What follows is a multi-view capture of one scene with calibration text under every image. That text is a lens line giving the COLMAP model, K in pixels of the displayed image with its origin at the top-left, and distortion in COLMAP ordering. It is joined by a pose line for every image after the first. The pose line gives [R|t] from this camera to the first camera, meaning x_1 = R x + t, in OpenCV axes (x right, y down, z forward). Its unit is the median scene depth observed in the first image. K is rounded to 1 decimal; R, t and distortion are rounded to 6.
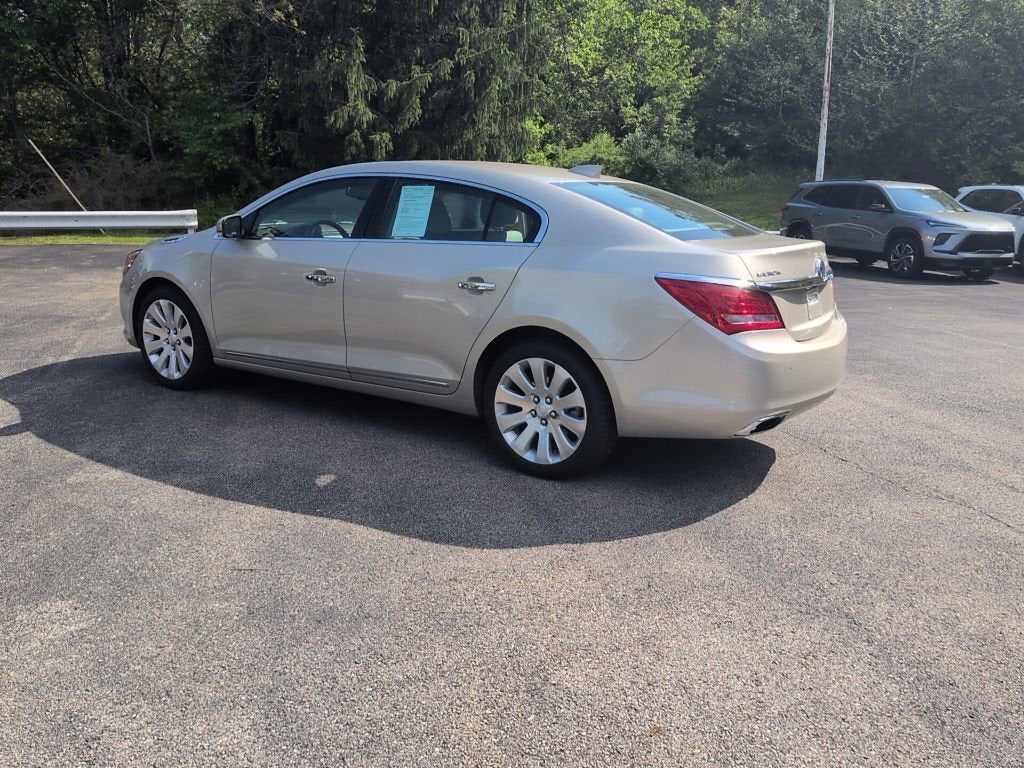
lens RADIAL K [[866.3, 0, 520.7], [0, 866.3, 381.8], [0, 0, 1]] dist [0.071946, -0.133308]
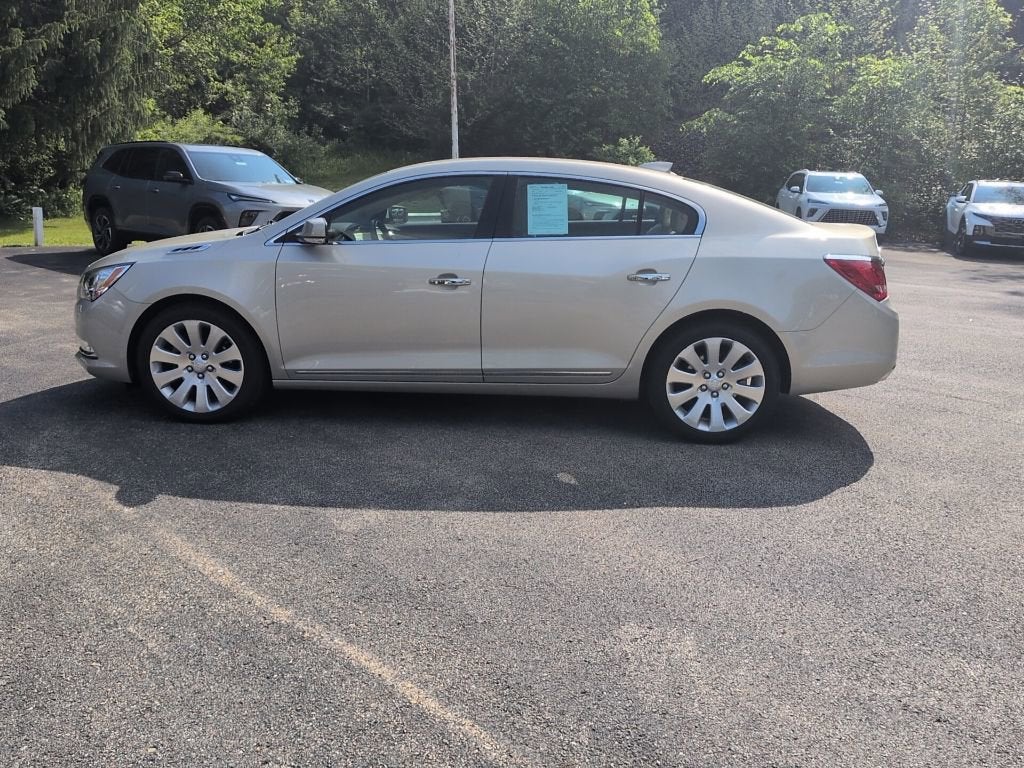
lens RADIAL K [[866.3, 0, 525.0], [0, 866.3, 373.8], [0, 0, 1]] dist [0.071946, -0.133308]
pose [[0.862988, -0.120800, 0.490570, -0.553489], [0.113544, 0.992529, 0.044661, -0.043727], [-0.492300, 0.017159, 0.870257, 0.107638]]
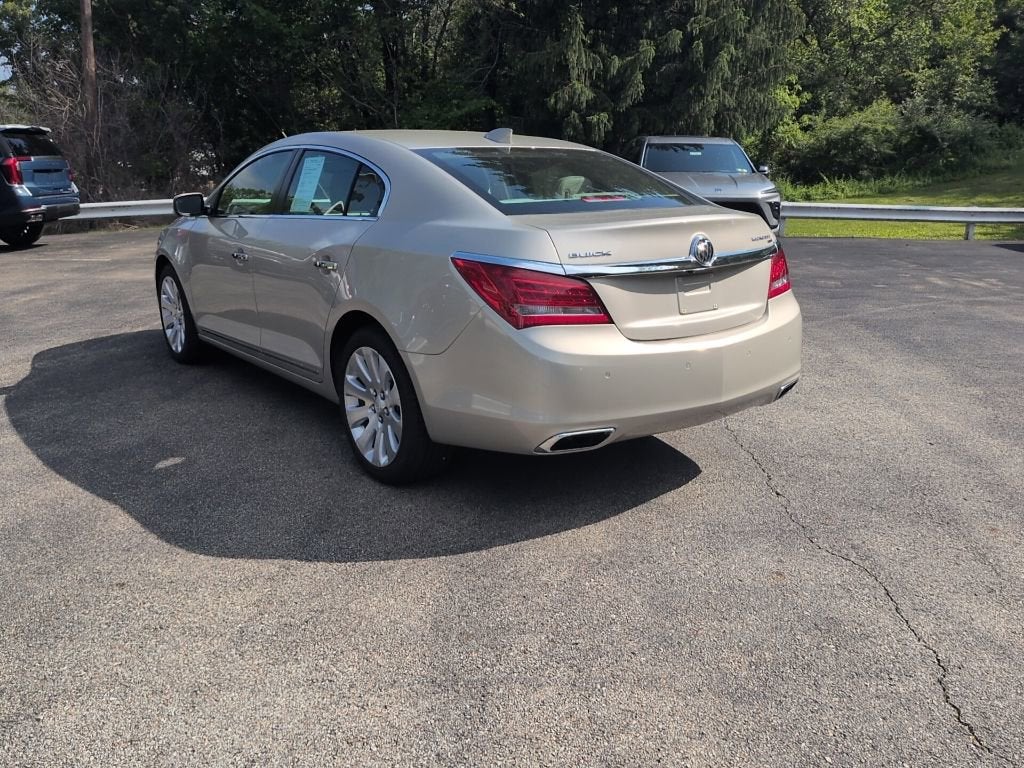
lens RADIAL K [[866.3, 0, 520.2], [0, 866.3, 381.6], [0, 0, 1]] dist [0.071946, -0.133308]
pose [[0.941343, 0.056383, -0.332706, 0.345812], [-0.050062, 0.998366, 0.027548, -0.017983], [0.333716, -0.009276, 0.942628, 0.153817]]
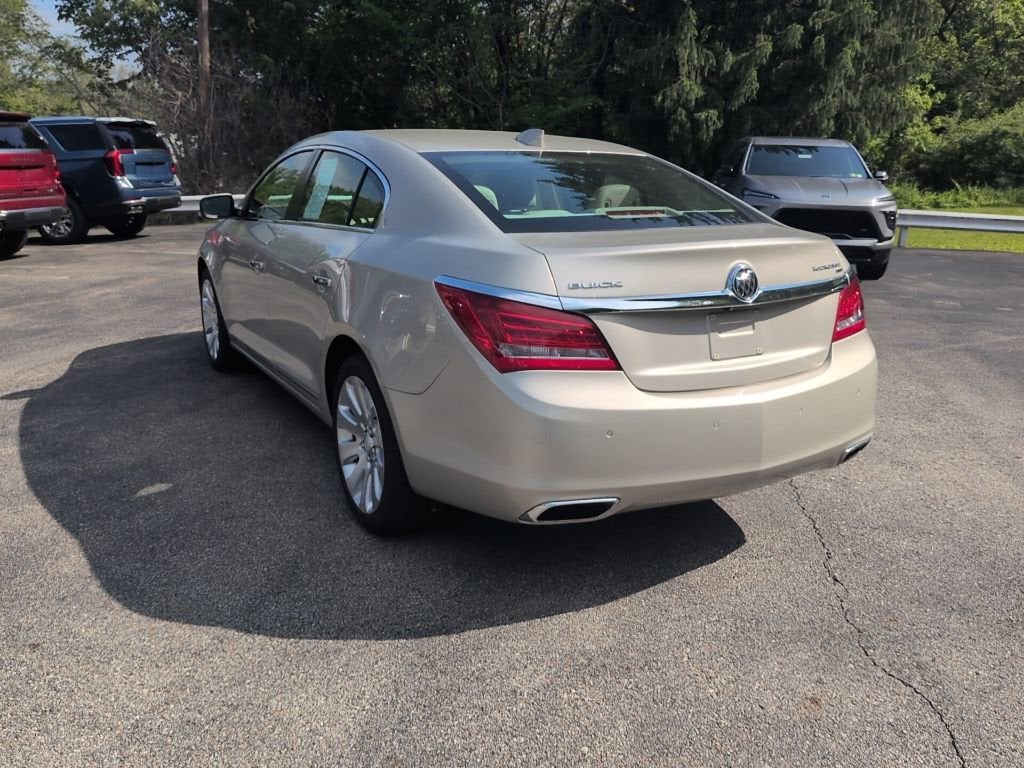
lens RADIAL K [[866.3, 0, 520.2], [0, 866.3, 380.0], [0, 0, 1]] dist [0.071946, -0.133308]
pose [[0.889010, 0.100089, -0.446815, 0.370921], [-0.093371, 0.994940, 0.037097, -0.049978], [0.448267, 0.008739, 0.893857, 0.270194]]
